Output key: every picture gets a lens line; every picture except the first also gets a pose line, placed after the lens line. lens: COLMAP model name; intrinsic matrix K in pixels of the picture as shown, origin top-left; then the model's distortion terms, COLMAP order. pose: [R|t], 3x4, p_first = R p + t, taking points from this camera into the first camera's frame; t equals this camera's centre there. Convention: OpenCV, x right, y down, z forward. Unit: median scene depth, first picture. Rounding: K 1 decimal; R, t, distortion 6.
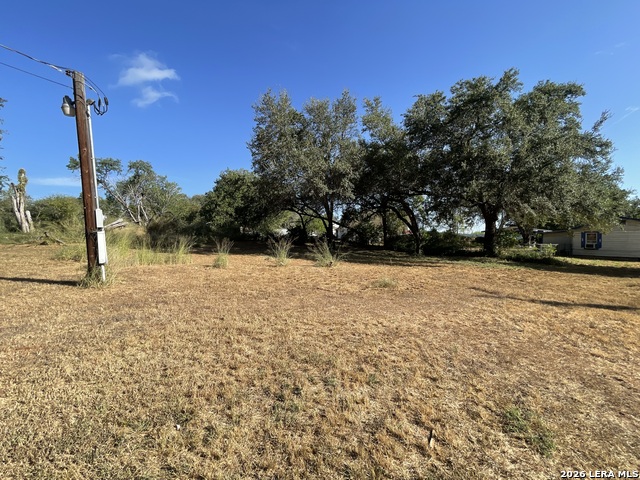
lens RADIAL K [[256.9, 0, 320.1], [0, 256.9, 242.4], [0, 0, 1]] dist [-0.003954, -0.000030]
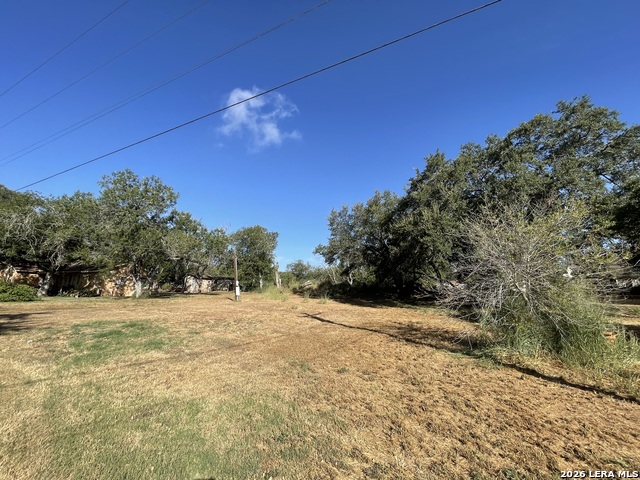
lens RADIAL K [[256.9, 0, 321.6], [0, 256.9, 238.5], [0, 0, 1]] dist [-0.003954, -0.000030]
pose [[0.582725, -0.166710, -0.795387, 1.048779], [-0.016140, 0.976166, -0.216425, 0.013706], [0.812509, 0.138954, 0.566145, -0.074068]]
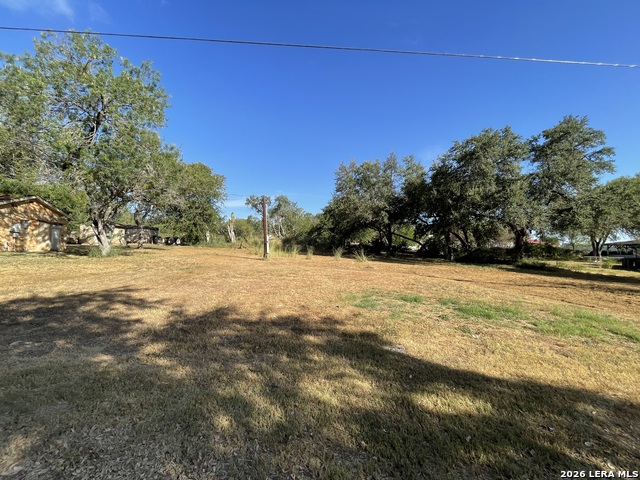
lens RADIAL K [[256.9, 0, 319.1], [0, 256.9, 238.7], [0, 0, 1]] dist [-0.003954, -0.000030]
pose [[0.894402, -0.001582, -0.447261, 0.385807], [-0.023417, 0.998457, -0.050358, 0.015562], [0.446650, 0.055514, 0.892985, -0.528825]]
